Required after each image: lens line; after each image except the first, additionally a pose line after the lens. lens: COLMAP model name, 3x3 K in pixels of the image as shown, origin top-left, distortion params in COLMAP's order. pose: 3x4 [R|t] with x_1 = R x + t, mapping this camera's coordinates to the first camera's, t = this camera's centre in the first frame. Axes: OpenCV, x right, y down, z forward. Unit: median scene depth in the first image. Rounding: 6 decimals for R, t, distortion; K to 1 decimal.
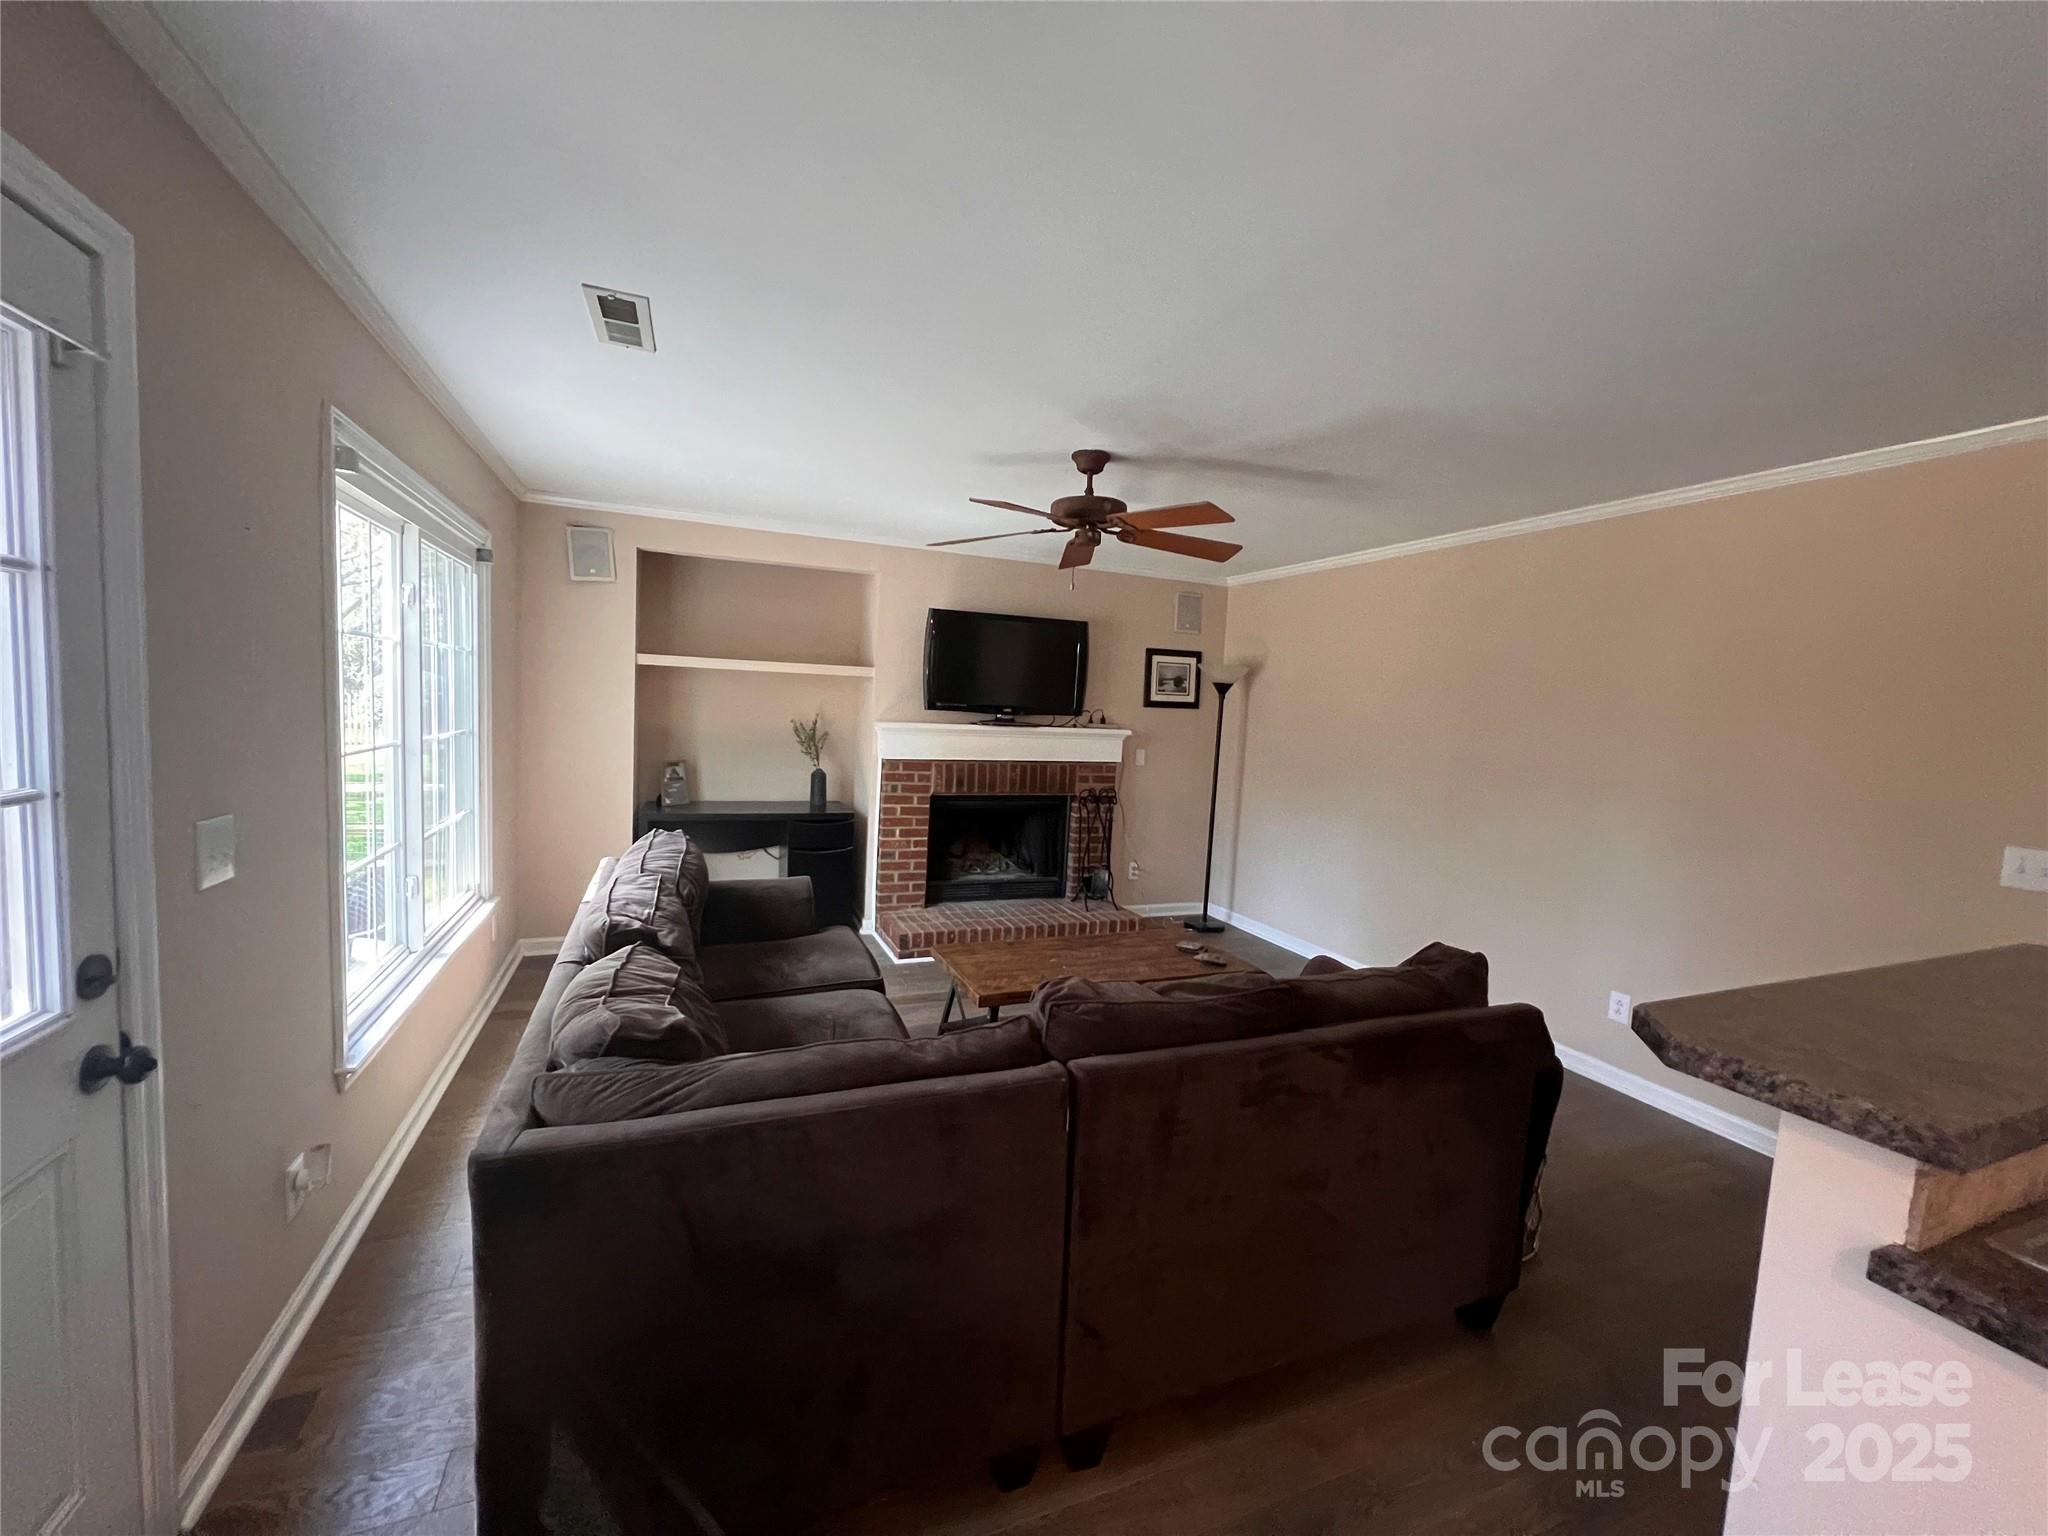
lens RADIAL K [[822.7, 0, 1021.4], [0, 822.7, 770.0], [0, 0, 1]] dist [-0.004707, 0.001657]
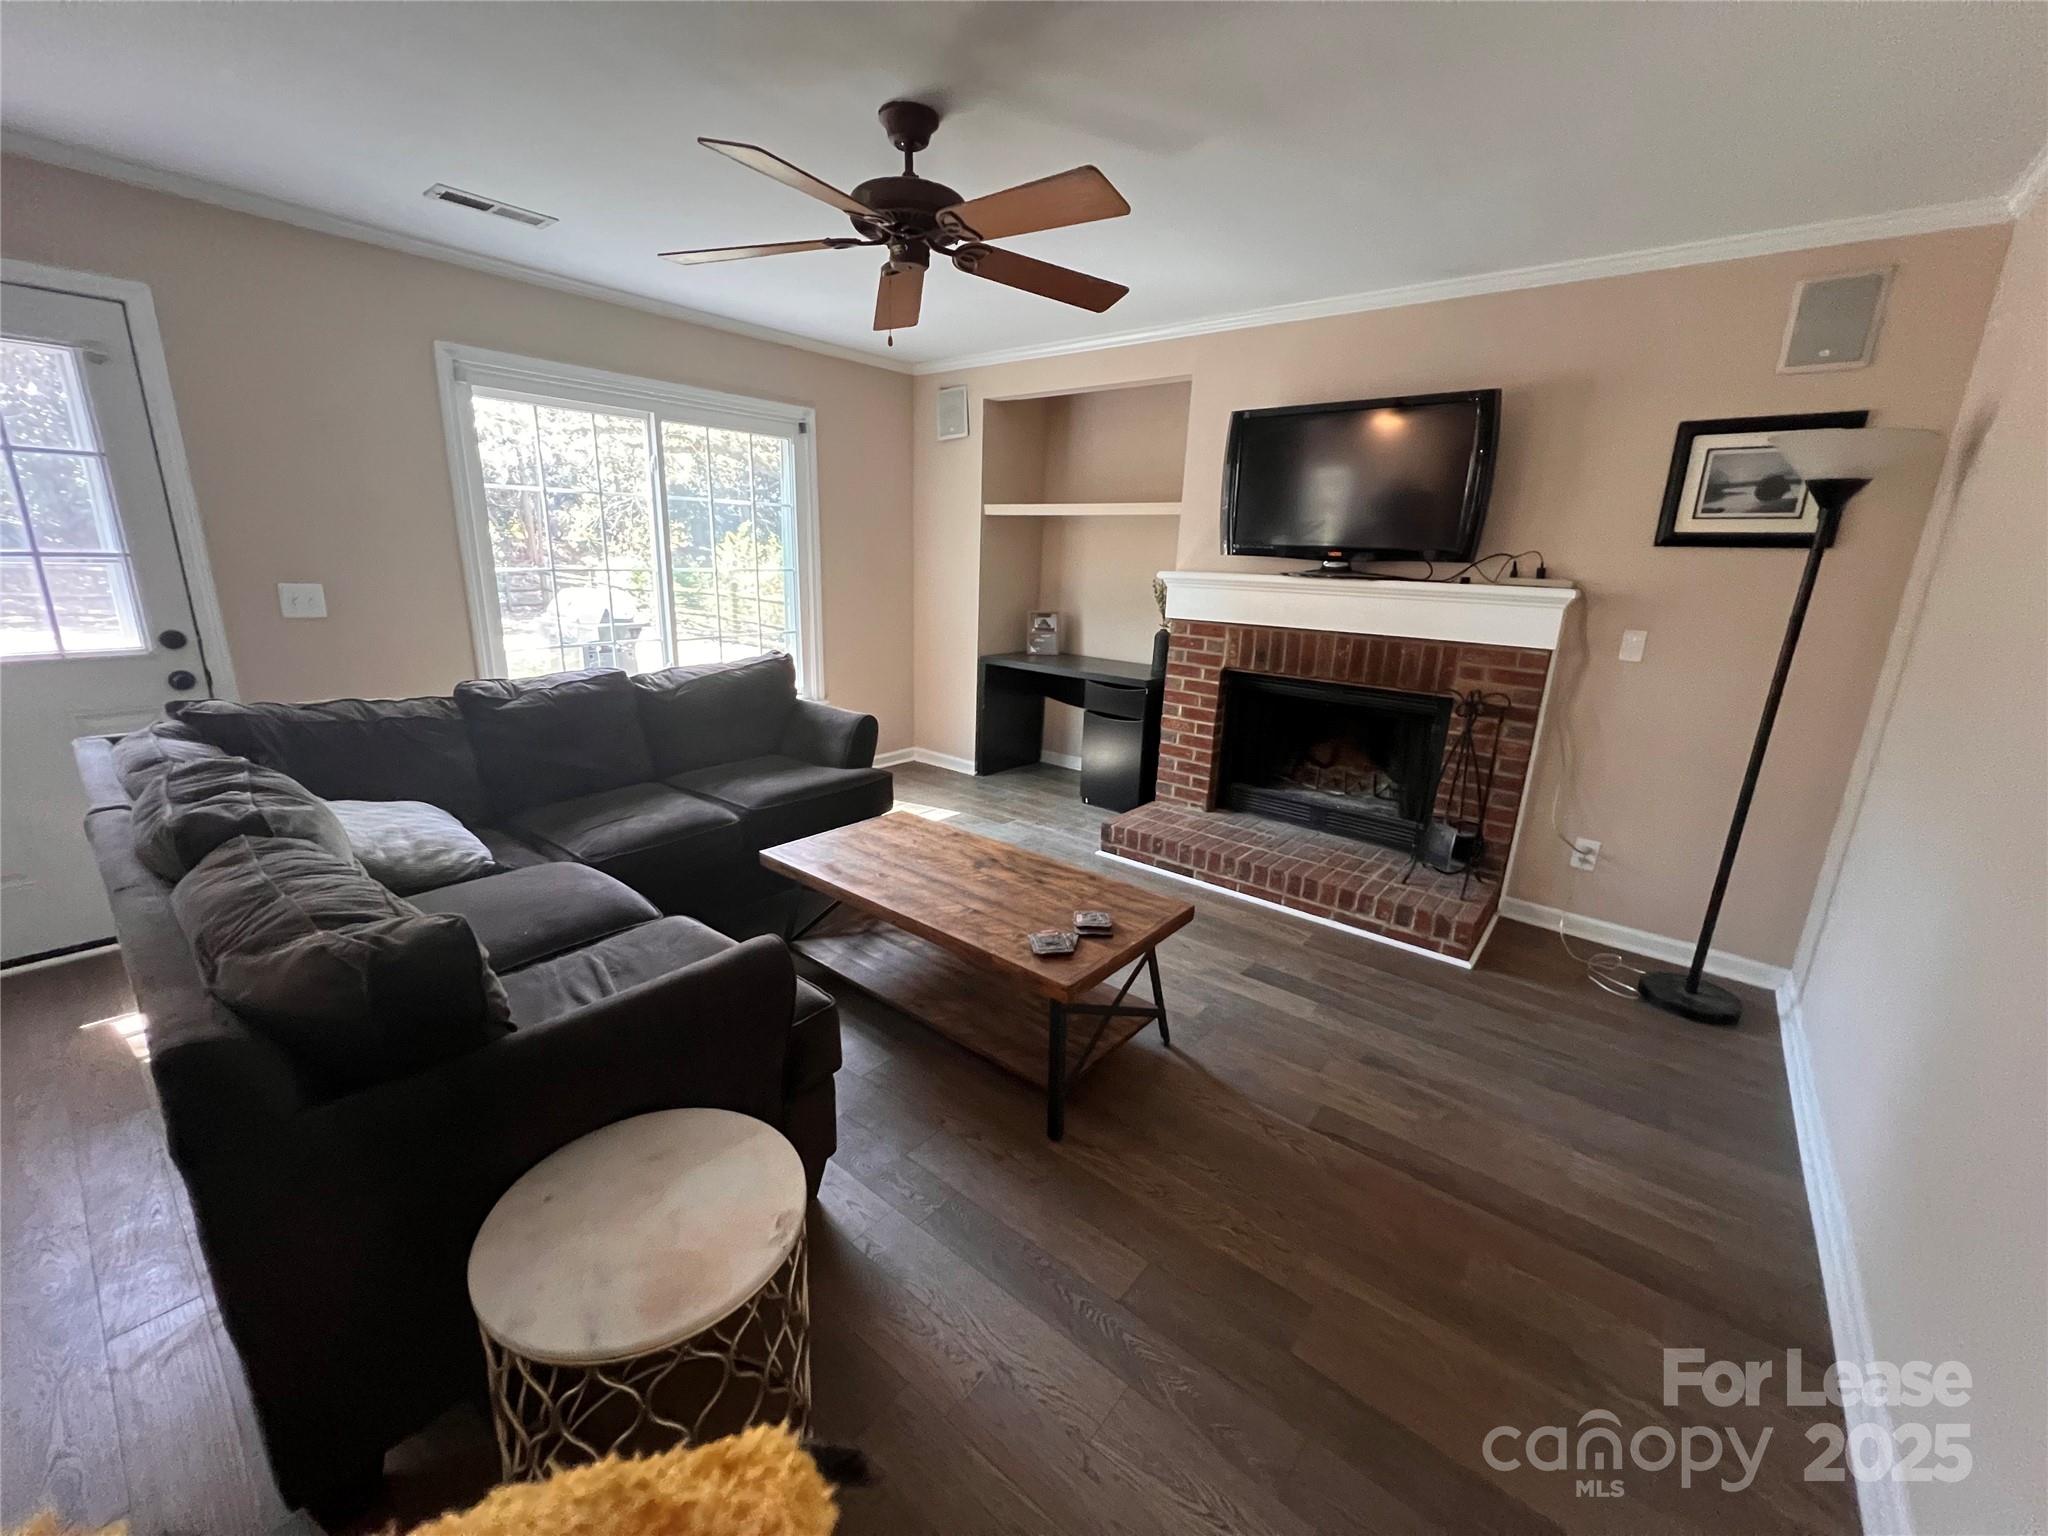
lens RADIAL K [[822.7, 0, 1018.7], [0, 822.7, 769.9], [0, 0, 1]] dist [-0.004707, 0.001657]
pose [[0.471291, 0.199137, -0.859203, 0.472437], [-0.082254, 0.979855, 0.181983, -0.001407], [0.878134, -0.015094, 0.478177, 0.457662]]
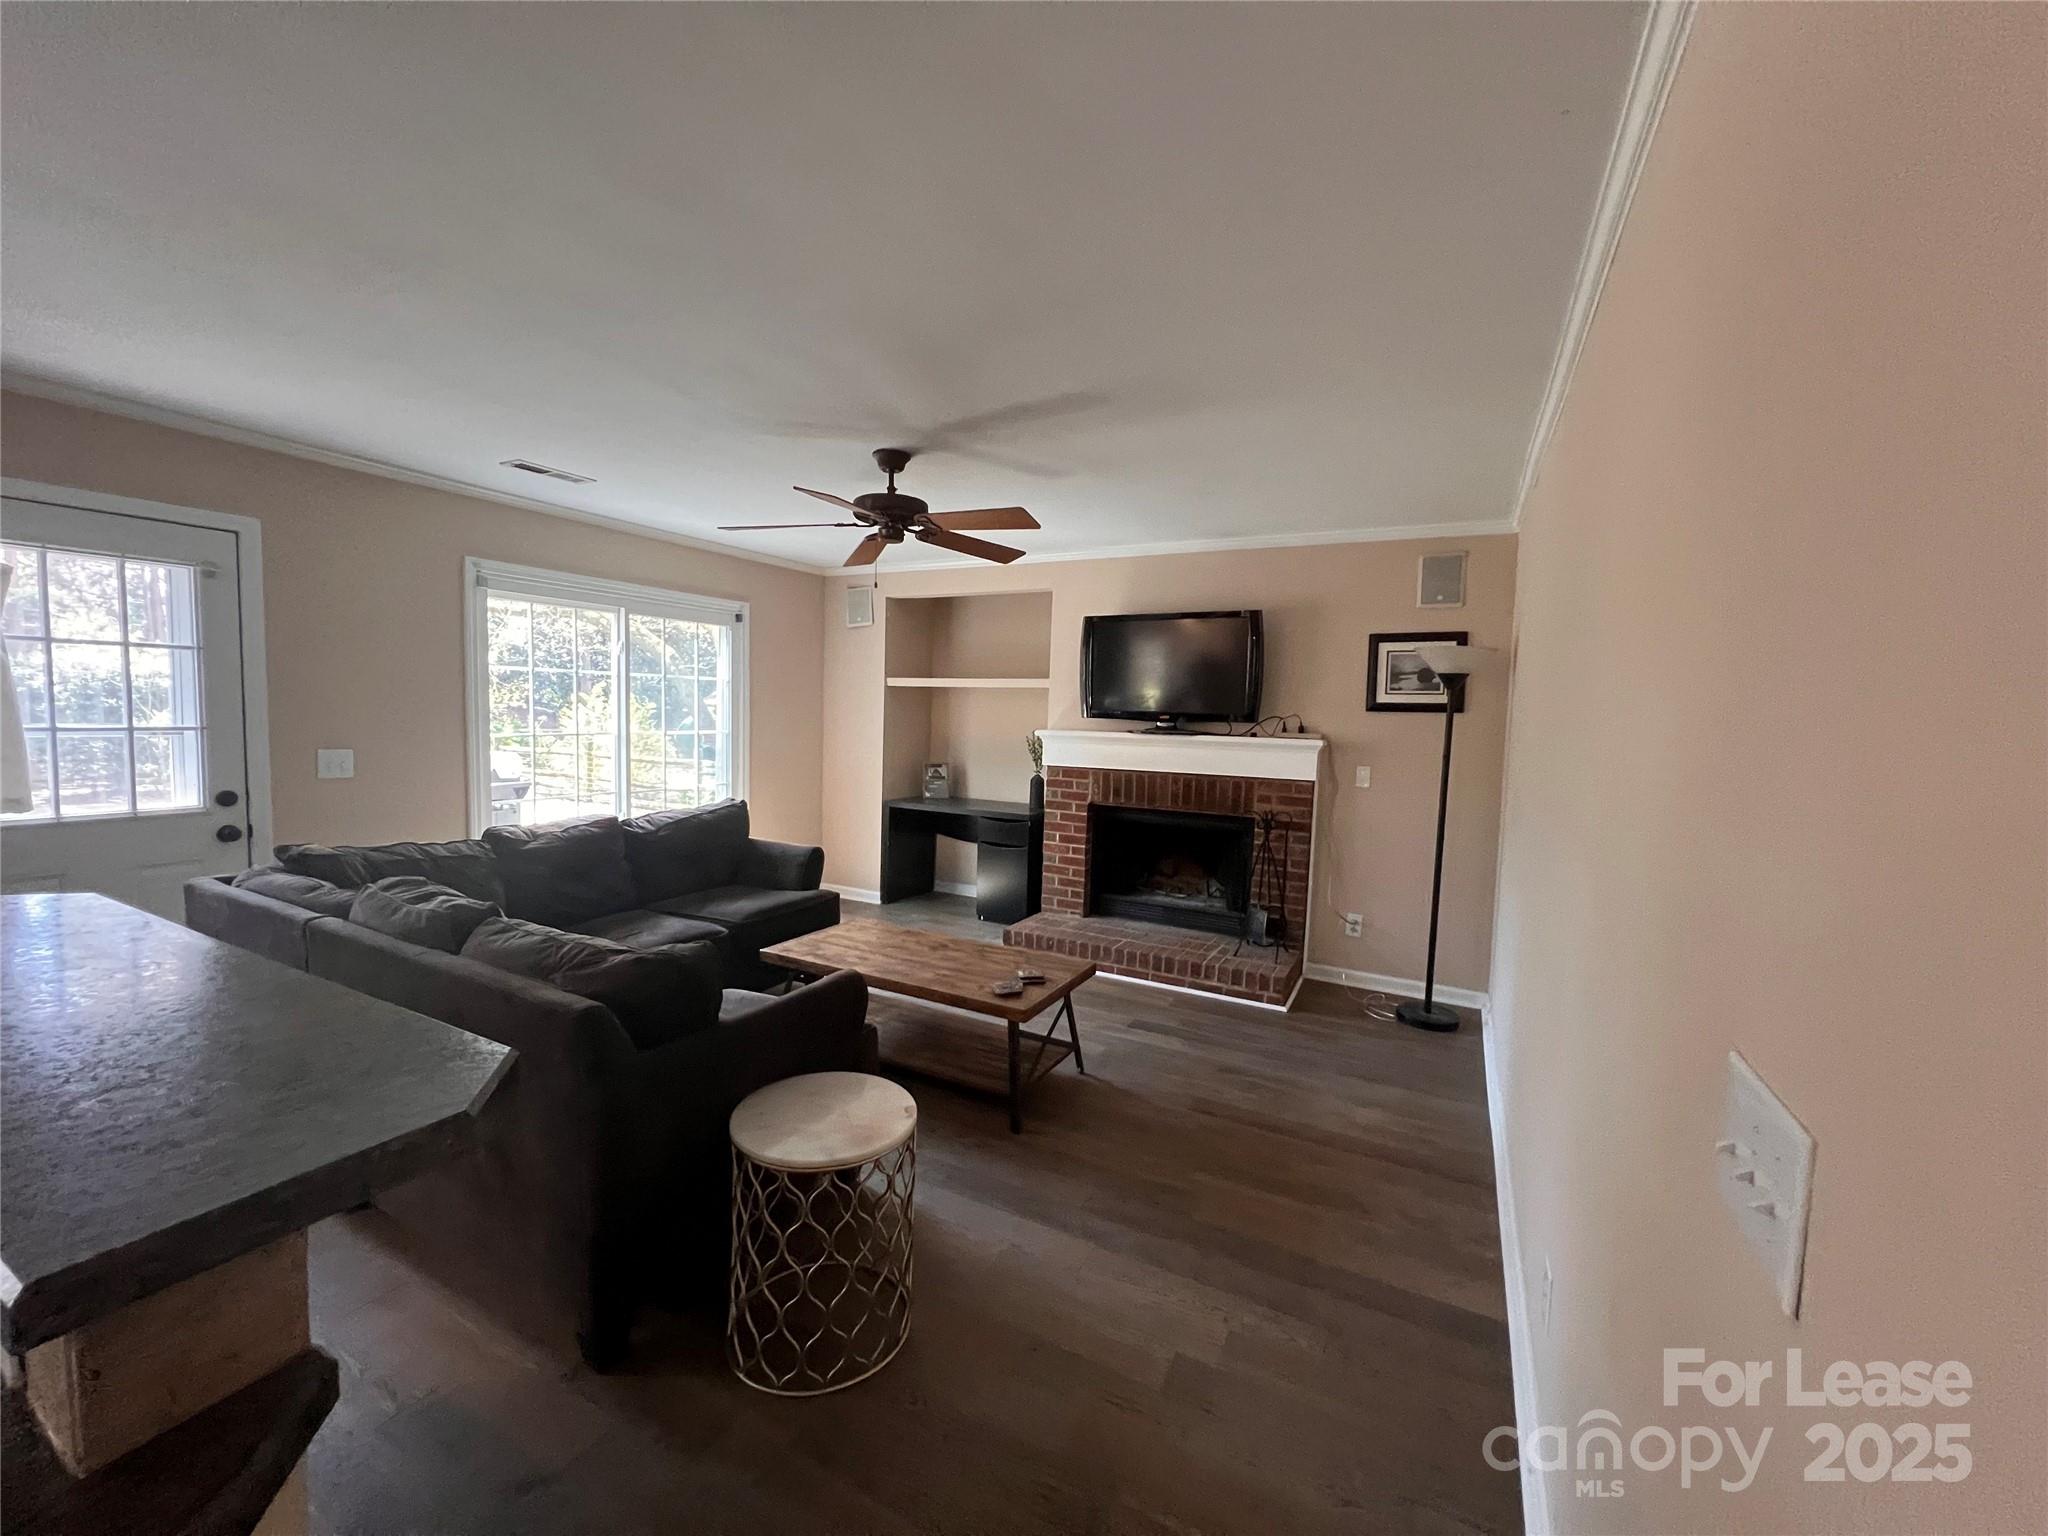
lens RADIAL K [[822.7, 0, 1019.8], [0, 822.7, 770.7], [0, 0, 1]] dist [-0.004707, 0.001657]
pose [[0.633792, 0.028305, -0.772985, 0.595945], [-0.060428, 0.998088, -0.012998, 0.008864], [0.771139, 0.054948, 0.634291, 0.298962]]
